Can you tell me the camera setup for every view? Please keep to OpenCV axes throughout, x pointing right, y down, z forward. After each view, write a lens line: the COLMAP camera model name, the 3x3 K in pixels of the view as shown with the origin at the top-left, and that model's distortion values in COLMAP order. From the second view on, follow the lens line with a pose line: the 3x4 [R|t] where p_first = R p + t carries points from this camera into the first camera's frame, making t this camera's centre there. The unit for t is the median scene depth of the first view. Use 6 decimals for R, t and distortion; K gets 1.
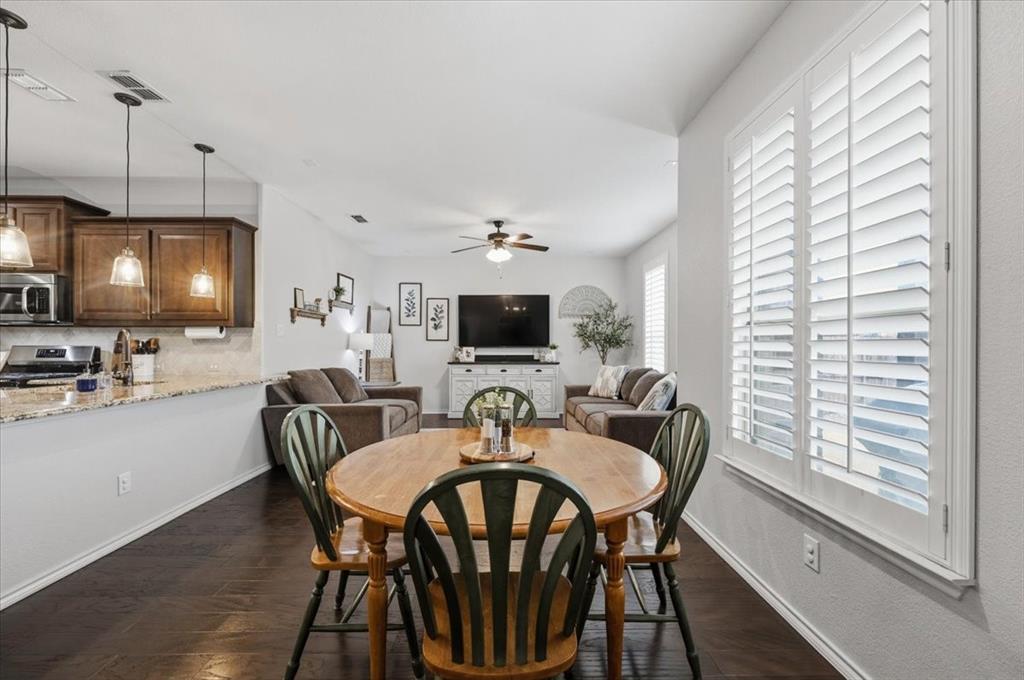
lens RADIAL K [[413.6, 0, 499.7], [0, 413.6, 344.7], [0, 0, 1]] dist [-0.002523, 0.000129]
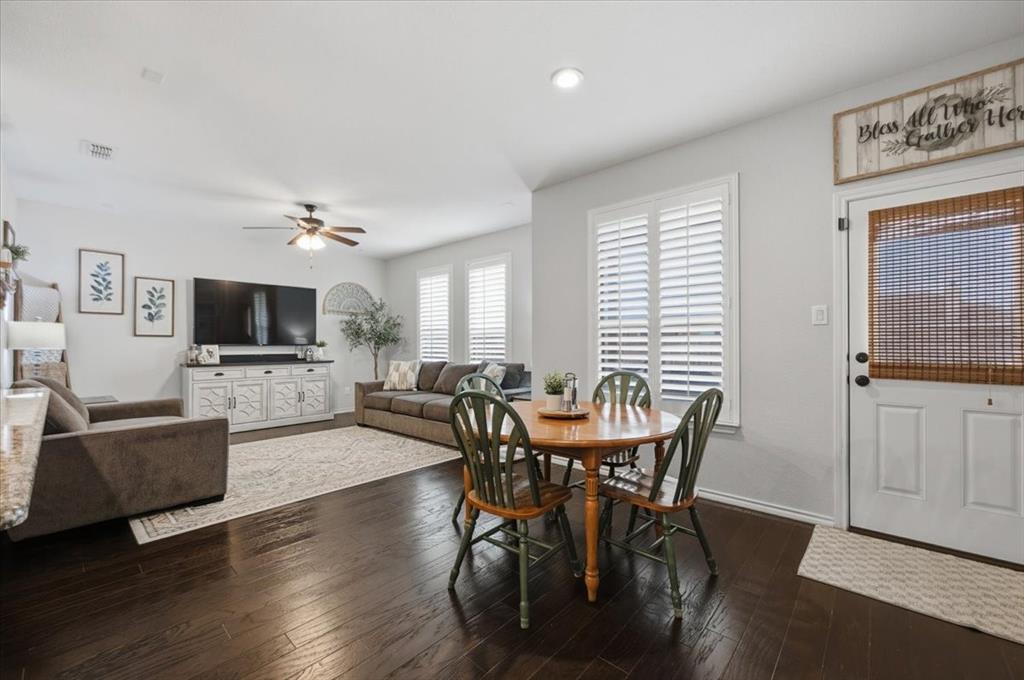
lens RADIAL K [[413.6, 0, 517.9], [0, 413.6, 344.4], [0, 0, 1]] dist [-0.002523, 0.000129]
pose [[0.663728, -0.002362, 0.747970, -0.295033], [0.004002, 0.999992, -0.000394, 0.007645], [-0.747963, 0.003255, 0.663732, 0.044317]]
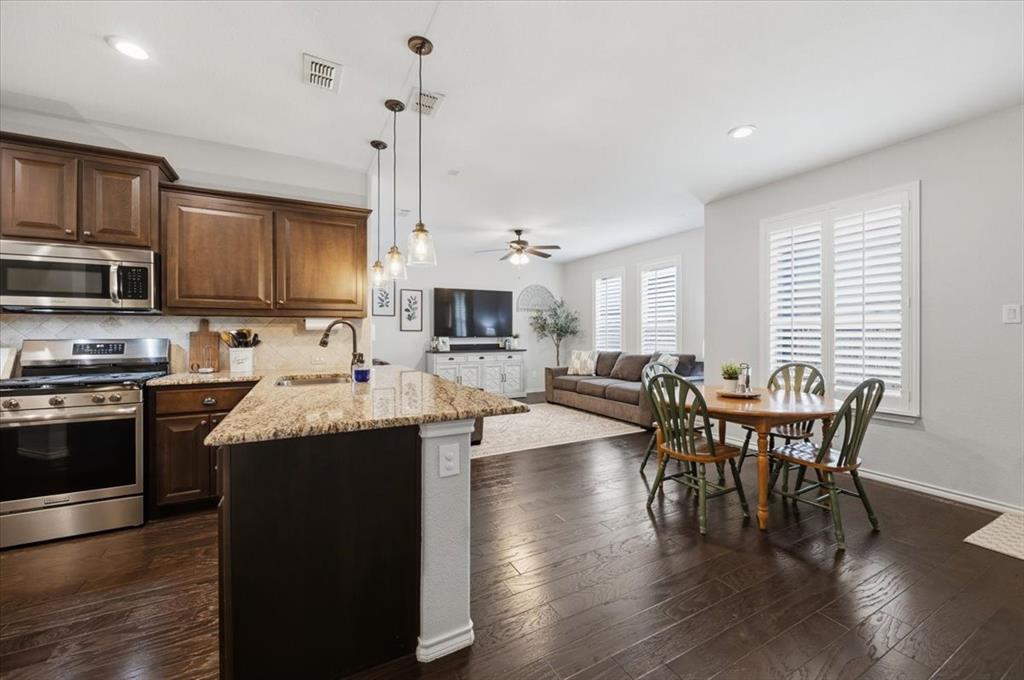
lens RADIAL K [[413.6, 0, 526.7], [0, 413.6, 333.7], [0, 0, 1]] dist [-0.002523, 0.000129]
pose [[0.879543, -0.004709, 0.475797, -0.423690], [0.005587, 0.999984, -0.000431, -0.001428], [-0.475787, 0.003037, 0.879555, -0.037925]]
